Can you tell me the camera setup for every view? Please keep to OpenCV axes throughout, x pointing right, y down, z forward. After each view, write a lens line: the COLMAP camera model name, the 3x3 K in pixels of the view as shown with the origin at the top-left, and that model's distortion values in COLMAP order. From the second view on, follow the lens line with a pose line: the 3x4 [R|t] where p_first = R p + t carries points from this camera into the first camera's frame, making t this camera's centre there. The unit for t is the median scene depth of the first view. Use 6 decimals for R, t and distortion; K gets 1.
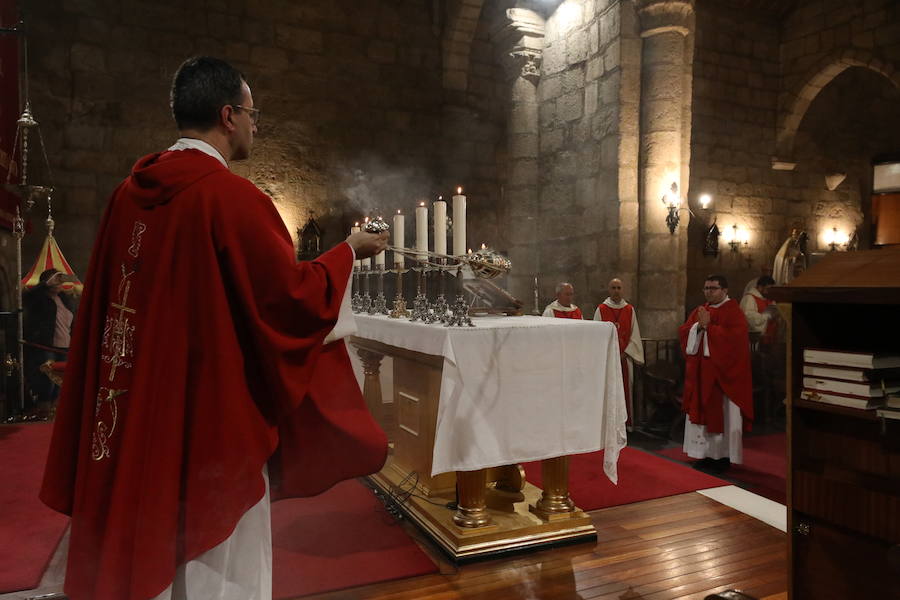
lens RADIAL K [[683.8, 0, 451.9], [0, 683.8, 304.0], [0, 0, 1]] dist [0.018029, -0.009200]
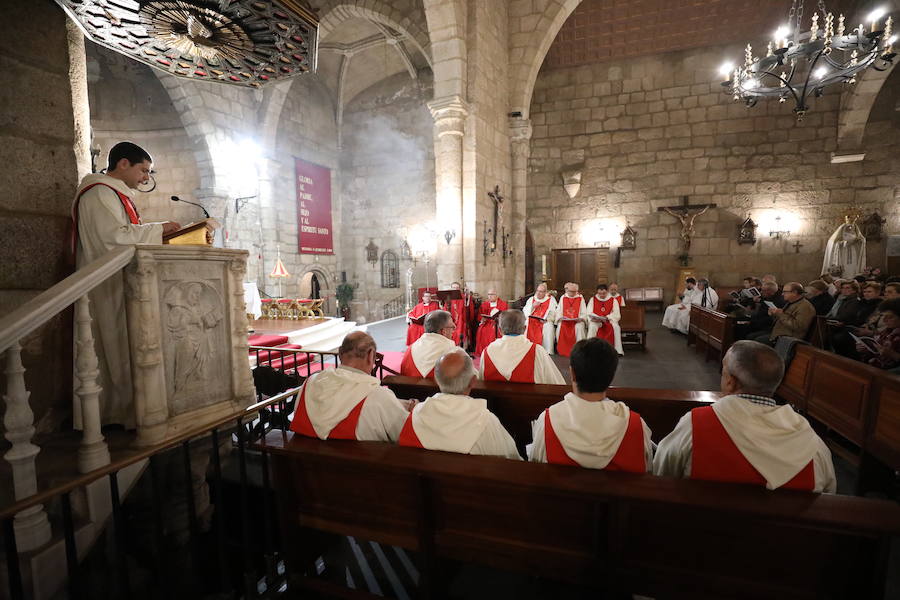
lens RADIAL K [[411.8, 0, 448.7], [0, 411.8, 301.9], [0, 0, 1]] dist [-0.041822, 0.011495]
pose [[0.717582, 0.040303, -0.695307, 0.994239], [-0.003043, 0.998496, 0.054737, -0.007390], [0.696468, -0.037162, 0.716625, 0.180215]]
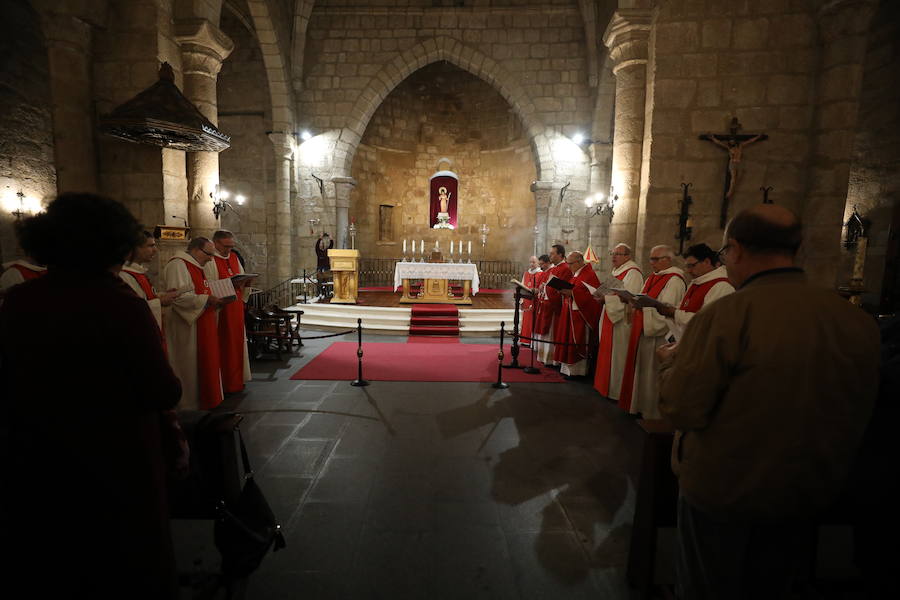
lens RADIAL K [[411.8, 0, 449.5], [0, 411.8, 298.0], [0, 0, 1]] dist [-0.041822, 0.011495]
pose [[-0.389022, 0.086318, -0.917176, 1.083046], [-0.048226, 0.992327, 0.113846, -0.030761], [0.919965, 0.088520, -0.381874, 0.935605]]
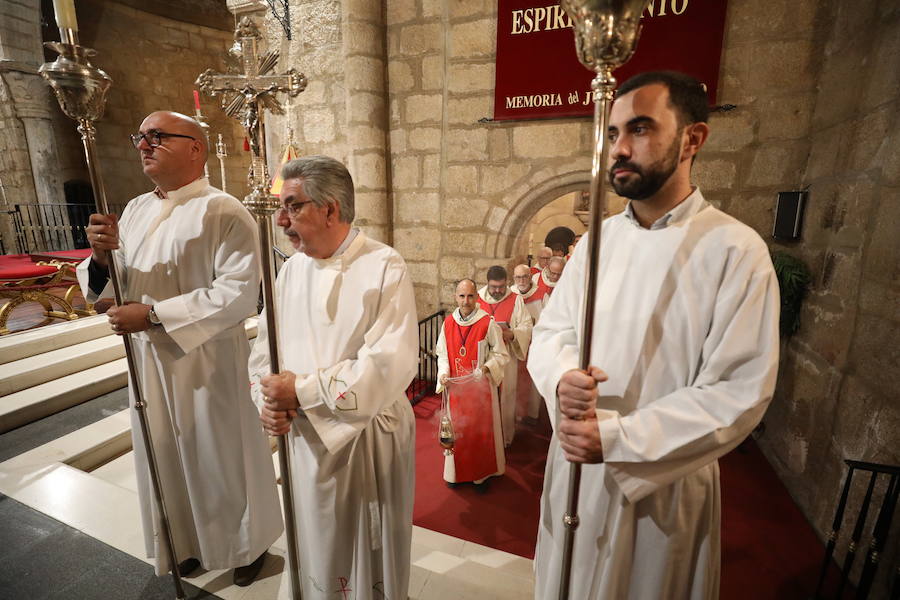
lens RADIAL K [[411.8, 0, 451.1], [0, 411.8, 298.9], [0, 0, 1]] dist [-0.041822, 0.011495]
pose [[-0.704048, 0.152962, -0.693484, -0.271752], [-0.032141, 0.968663, 0.246289, -0.027656], [0.709425, 0.195689, -0.677069, 1.342788]]
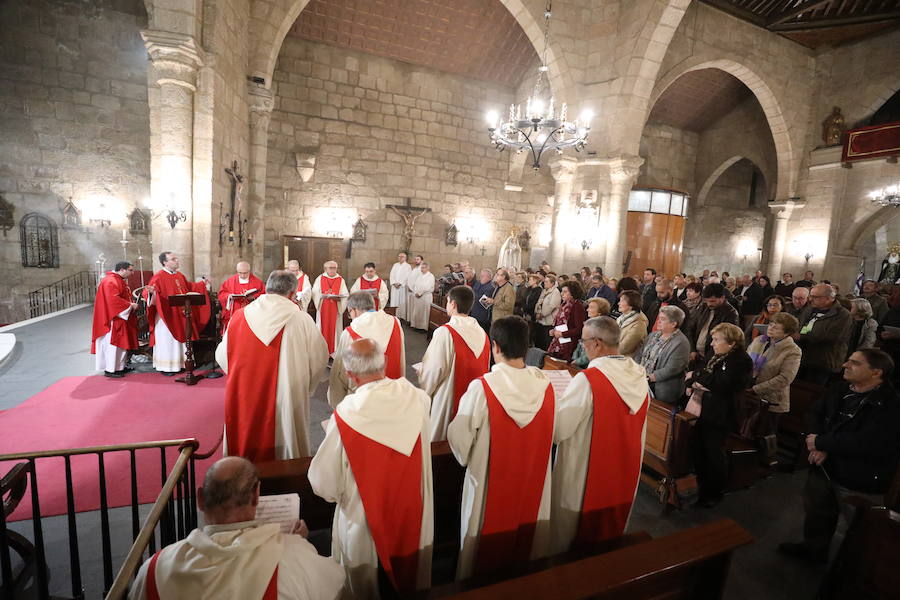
lens RADIAL K [[411.8, 0, 448.9], [0, 411.8, 302.2], [0, 0, 1]] dist [-0.041822, 0.011495]
pose [[0.995436, 0.068102, -0.066859, 0.870910], [-0.061871, 0.993907, 0.091222, -0.056462], [0.072664, -0.086669, 0.993584, 0.170001]]
